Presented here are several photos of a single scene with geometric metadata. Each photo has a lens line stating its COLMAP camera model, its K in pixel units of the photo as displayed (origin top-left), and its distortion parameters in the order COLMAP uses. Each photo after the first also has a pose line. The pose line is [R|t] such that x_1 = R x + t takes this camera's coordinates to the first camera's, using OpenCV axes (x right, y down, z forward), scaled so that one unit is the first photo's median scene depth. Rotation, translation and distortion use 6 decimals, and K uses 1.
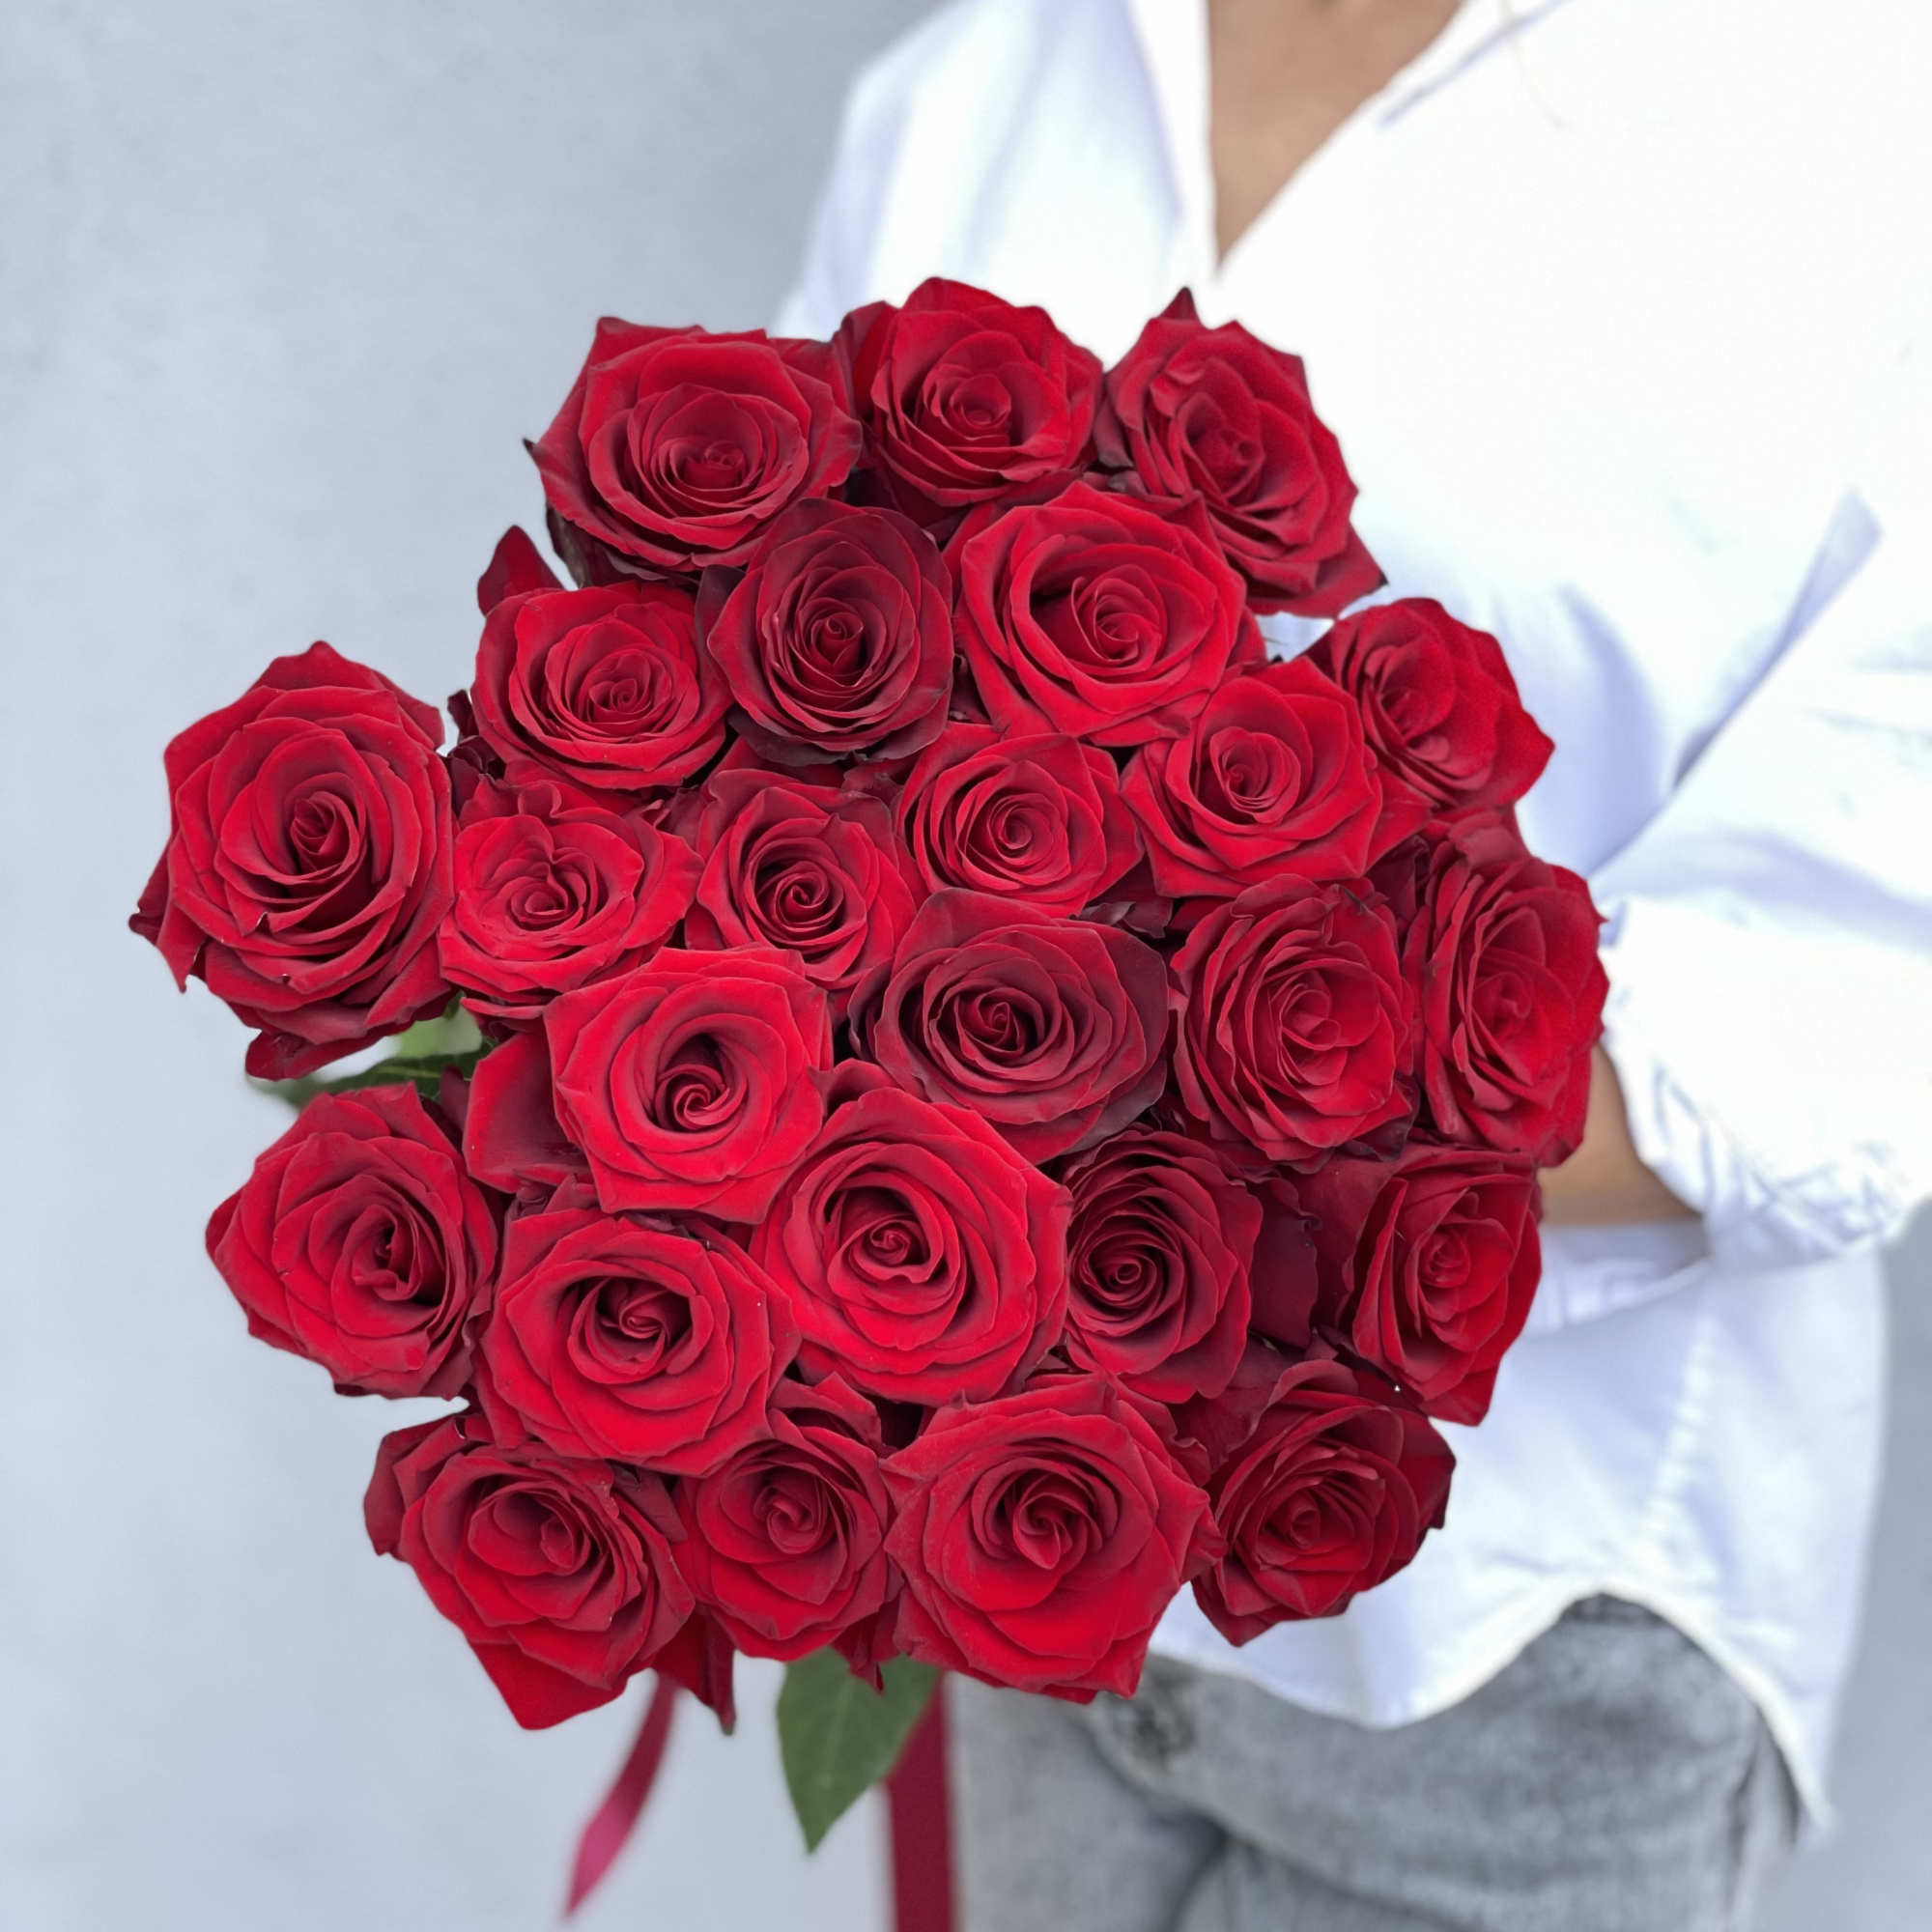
lens RADIAL K [[4221.0, 0, 965.3], [0, 4221.0, 781.7], [0, 0, 1]] dist [0.215130, -0.514282]
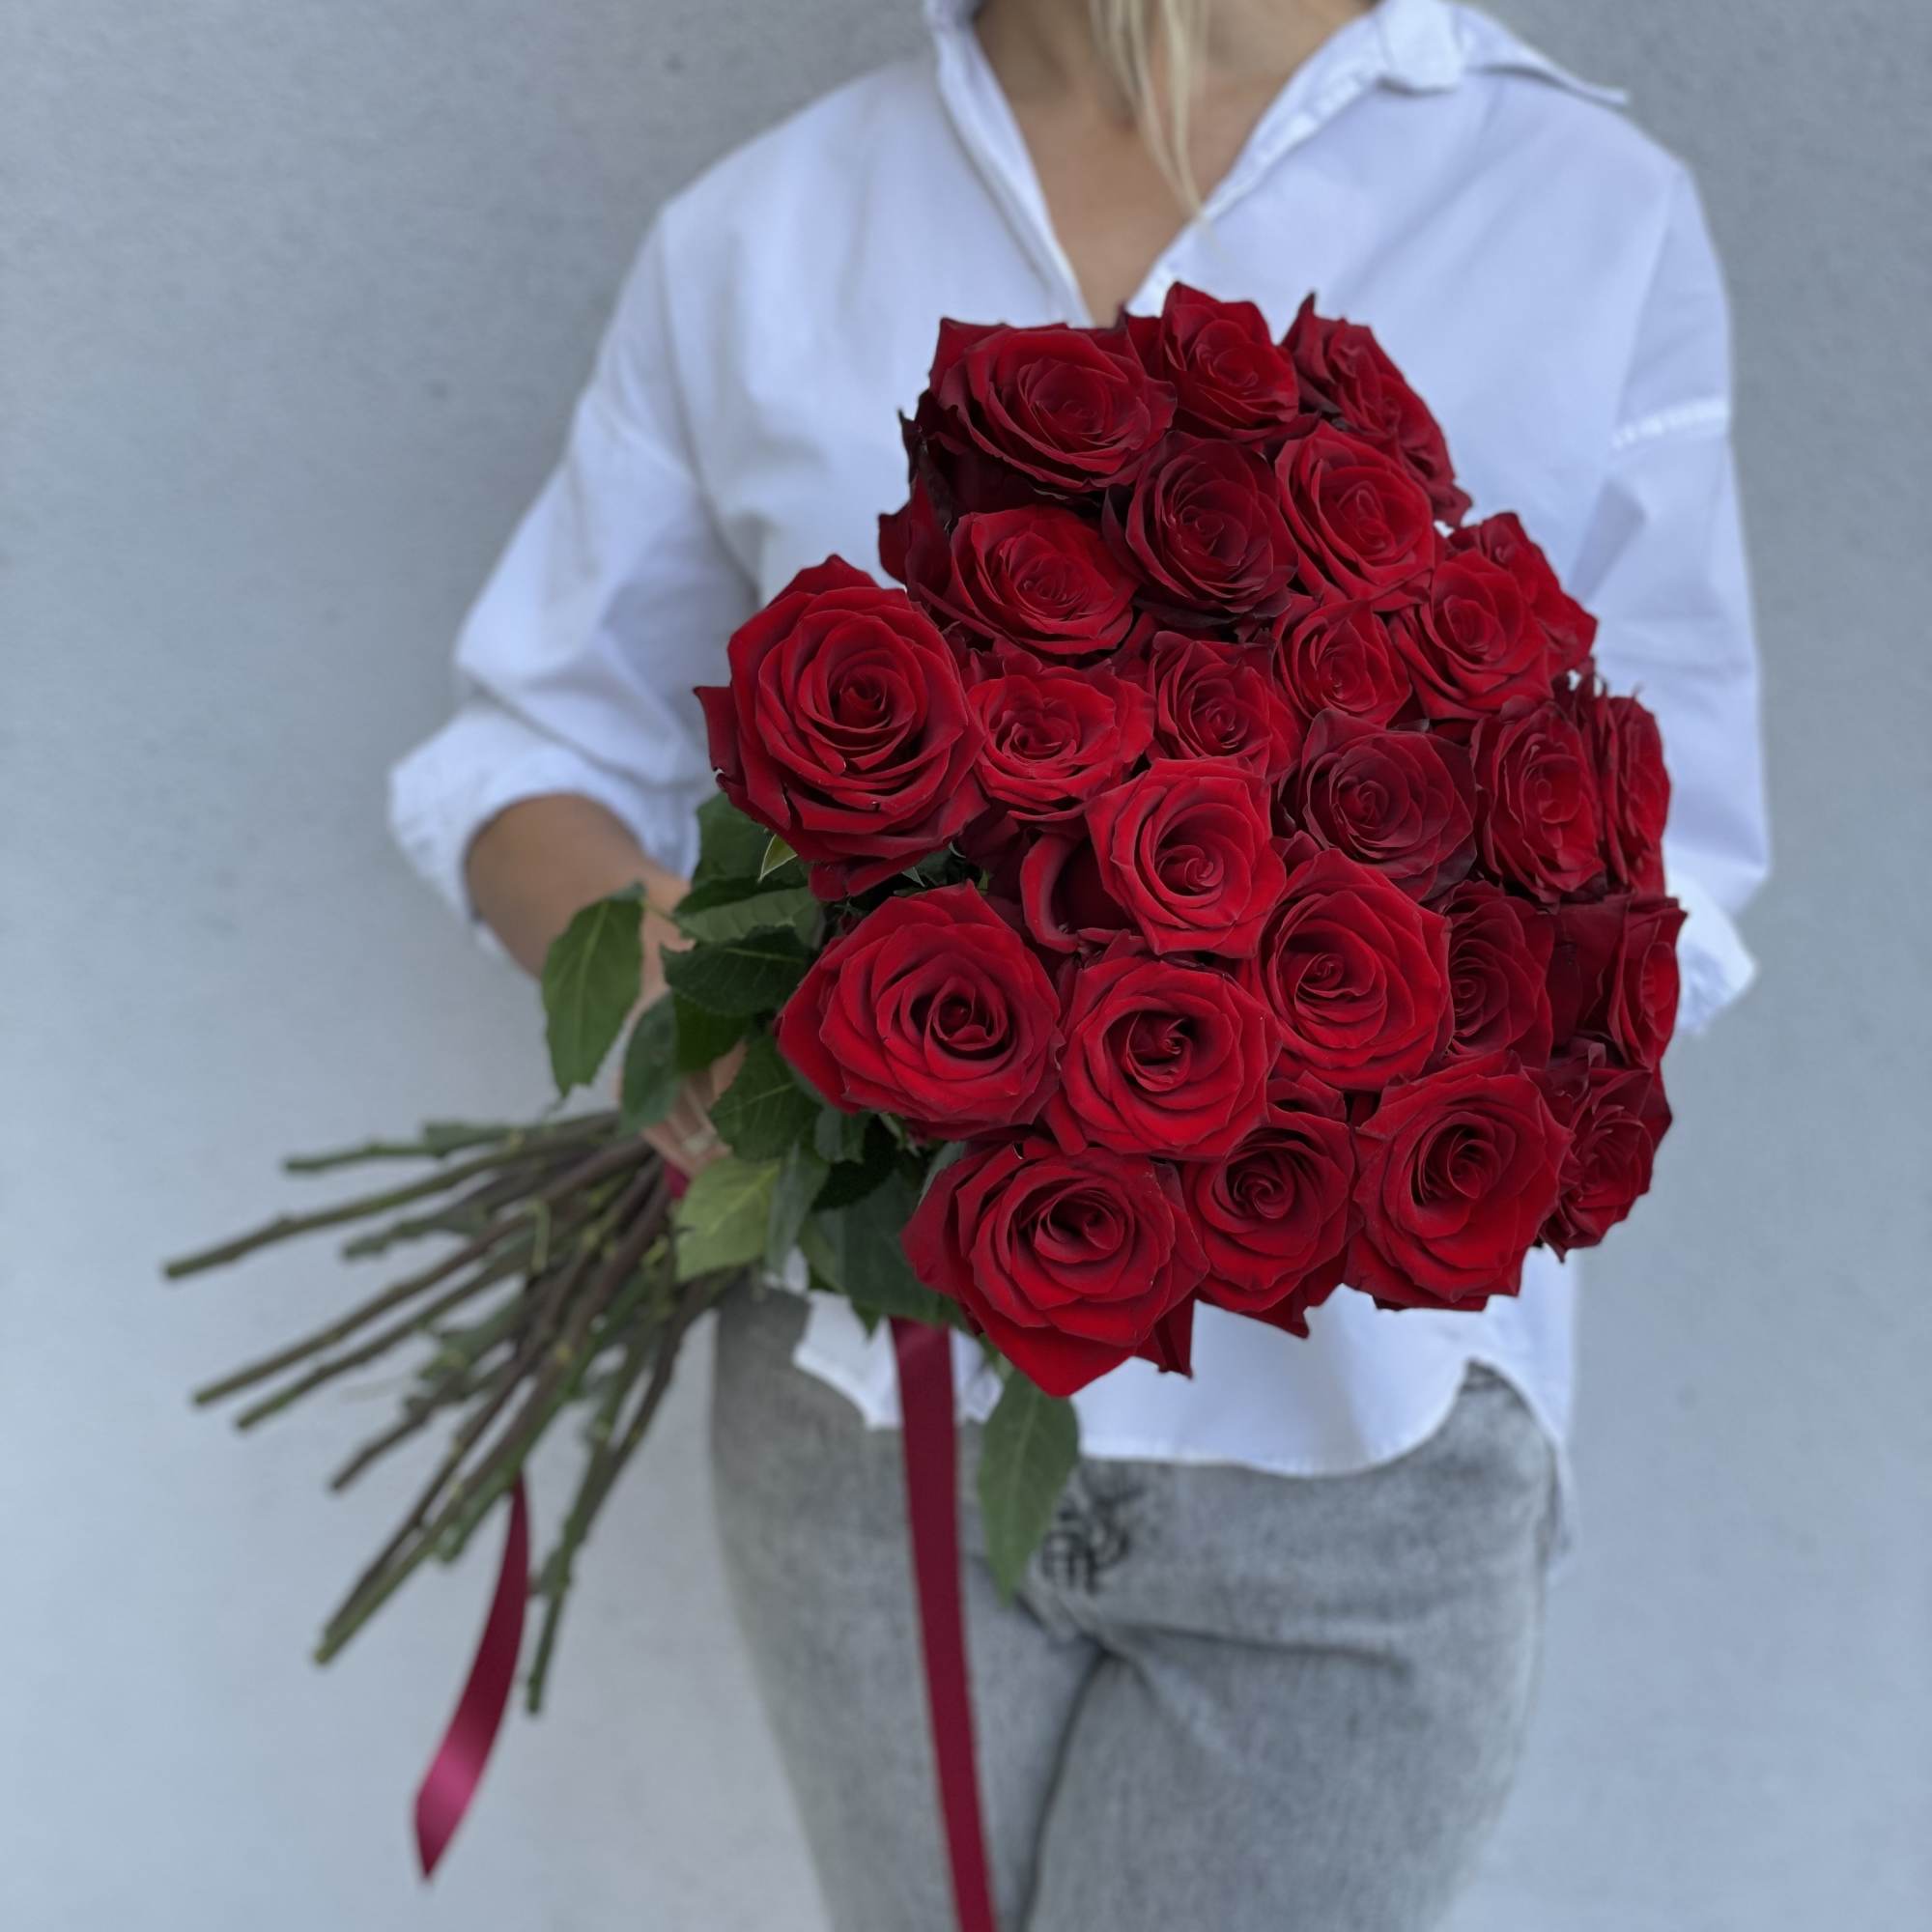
lens RADIAL K [[4221.0, 0, 965.3], [0, 4221.0, 781.7], [0, 0, 1]] dist [0.215130, -0.514282]
pose [[0.924336, -0.062879, 0.376364, -0.602805], [0.102982, 0.990838, -0.087381, 0.150521], [-0.367421, 0.119528, 0.922342, -0.181127]]
